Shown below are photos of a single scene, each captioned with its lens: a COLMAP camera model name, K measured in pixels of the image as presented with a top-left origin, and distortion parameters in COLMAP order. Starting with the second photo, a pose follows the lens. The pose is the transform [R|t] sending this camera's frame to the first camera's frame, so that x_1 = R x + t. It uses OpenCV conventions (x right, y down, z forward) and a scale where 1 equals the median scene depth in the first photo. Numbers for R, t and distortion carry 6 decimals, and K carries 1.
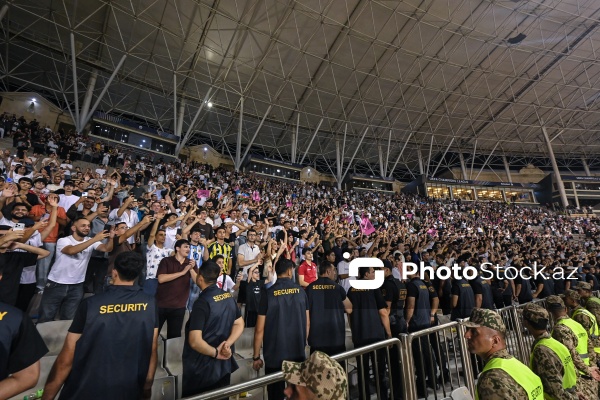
lens RADIAL K [[264.8, 0, 300.0], [0, 264.8, 200.0], [0, 0, 1]] dist [0.000089, -0.000171]
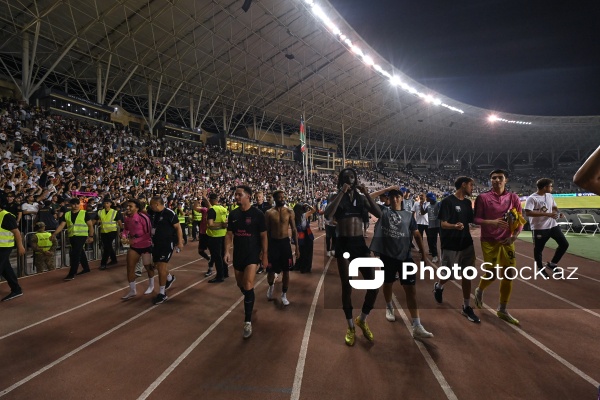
lens RADIAL K [[264.8, 0, 300.0], [0, 264.8, 200.0], [0, 0, 1]] dist [0.000089, -0.000171]
pose [[0.758218, -0.009848, 0.651927, -0.087054], [-0.147980, 0.971193, 0.186778, -0.062149], [-0.634987, -0.238091, 0.734918, -0.225493]]
